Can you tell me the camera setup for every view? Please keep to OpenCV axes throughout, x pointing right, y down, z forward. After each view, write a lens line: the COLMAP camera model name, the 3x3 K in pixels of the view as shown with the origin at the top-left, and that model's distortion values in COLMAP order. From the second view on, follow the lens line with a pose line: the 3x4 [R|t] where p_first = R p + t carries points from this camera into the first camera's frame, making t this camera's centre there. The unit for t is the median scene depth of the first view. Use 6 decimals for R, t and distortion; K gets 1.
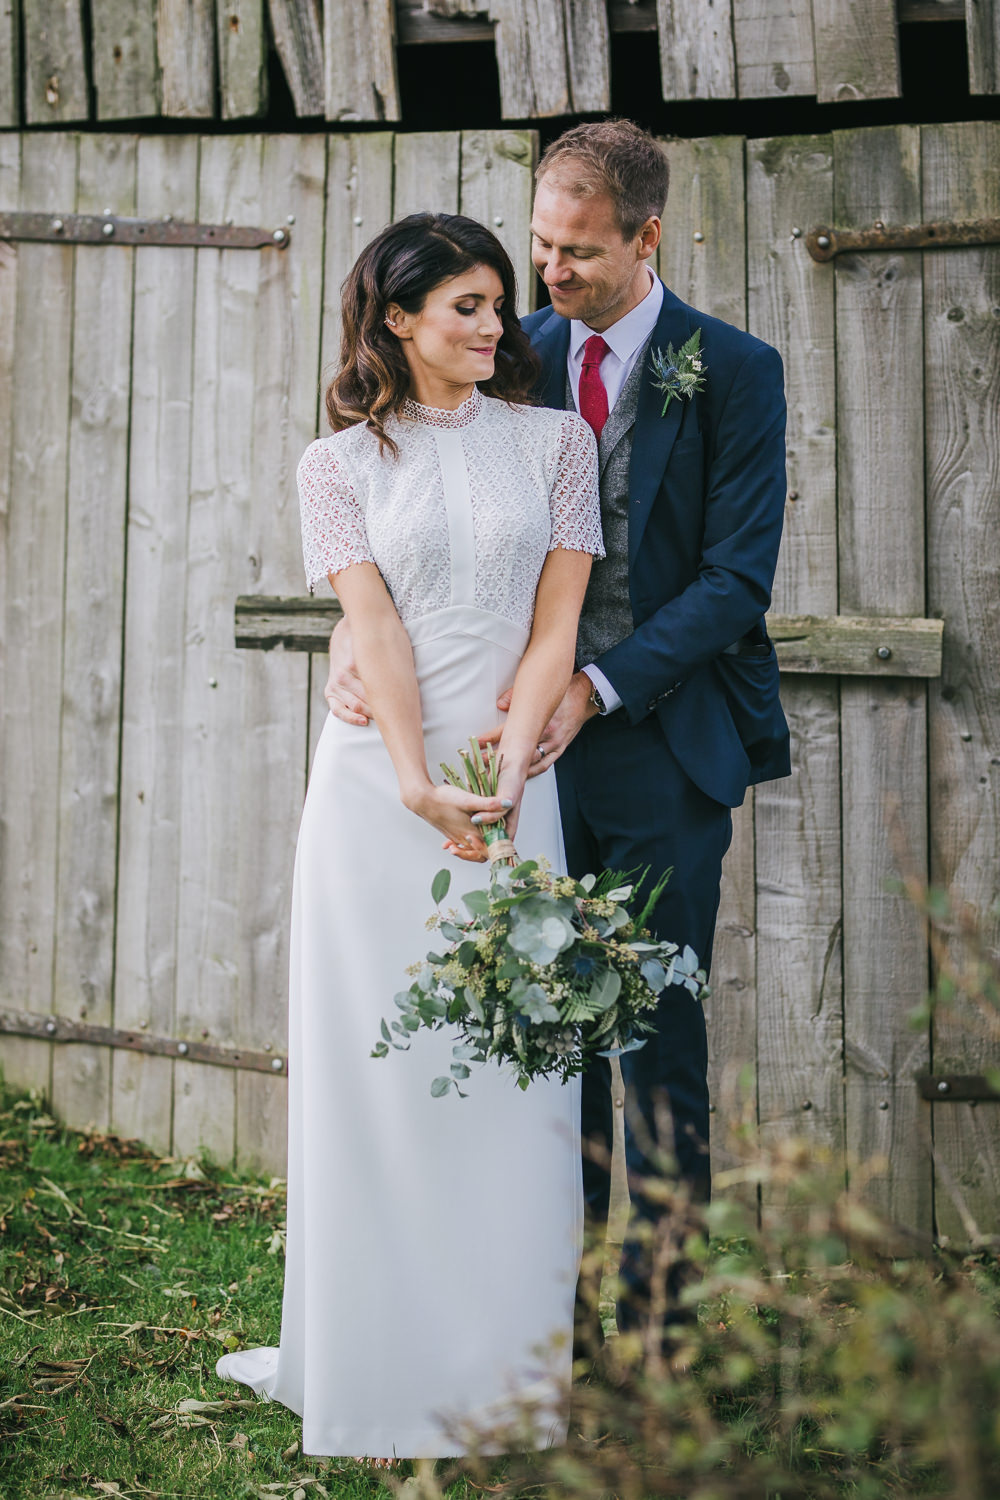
lens RADIAL K [[3633.9, 0, 500.0], [0, 3633.9, 750.0], [0, 0, 1]] dist [0.004625, -0.133652]
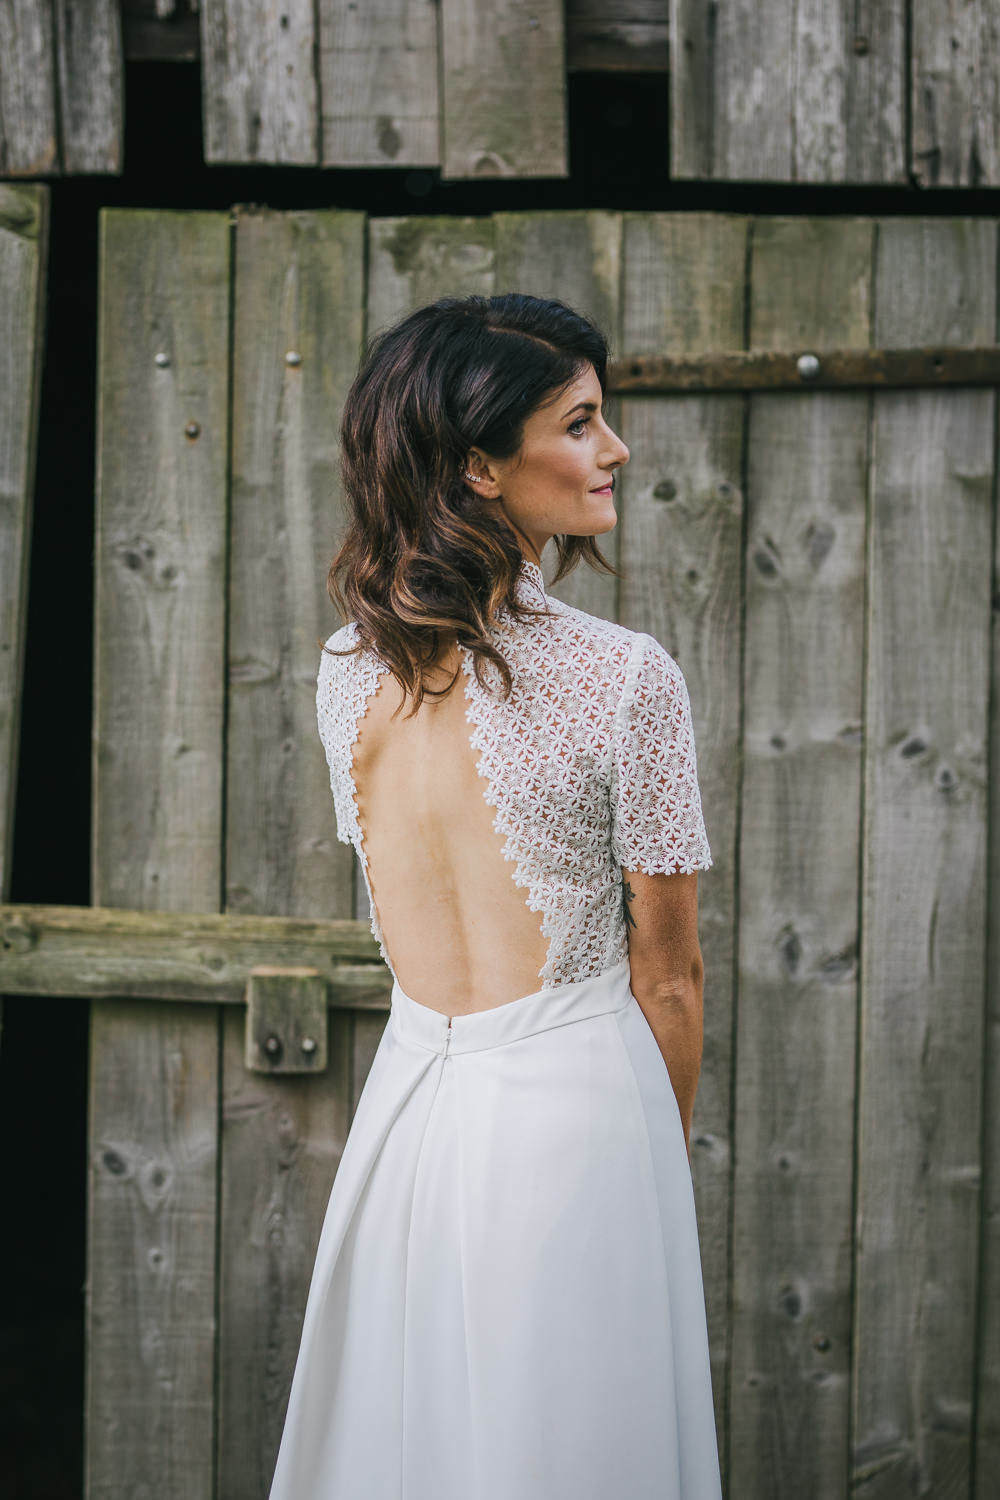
lens RADIAL K [[3633.9, 0, 500.0], [0, 3633.9, 750.0], [0, 0, 1]] dist [0.004625, -0.133652]
pose [[0.949366, 0.023105, 0.313320, -0.113110], [-0.002419, 0.997800, -0.066251, -0.024376], [-0.314162, 0.062138, 0.947334, 0.347378]]
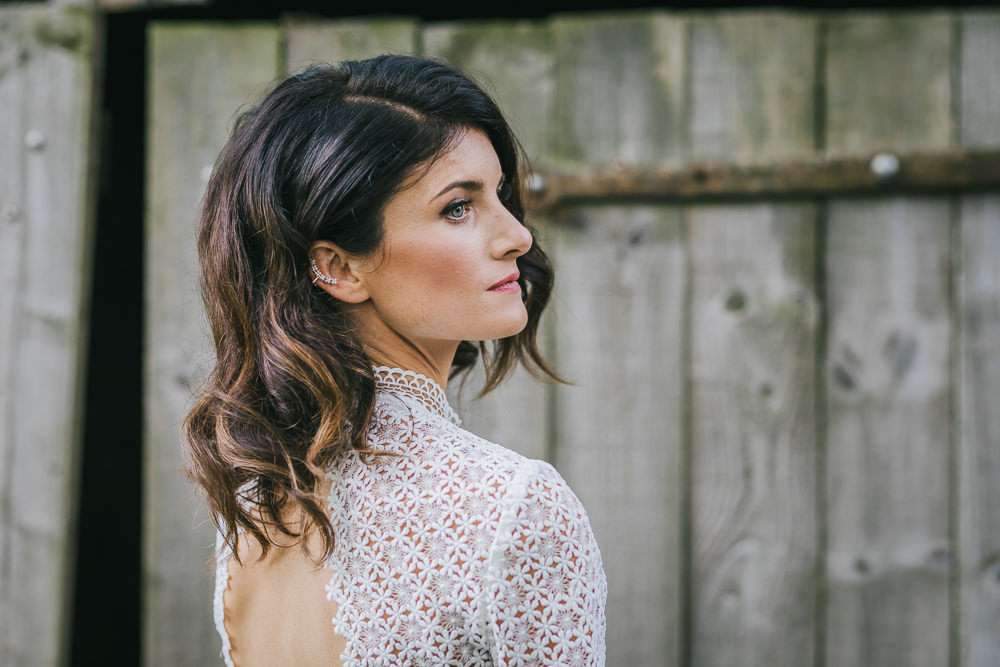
lens RADIAL K [[2422.6, 0, 500.0], [0, 2422.6, 333.5], [0, 0, 1]] dist [0.004625, -0.133652]
pose [[0.991773, 0.034210, 0.123349, 0.028456], [-0.016828, 0.990108, -0.139293, -0.050418], [-0.126894, 0.136072, 0.982539, 0.553218]]
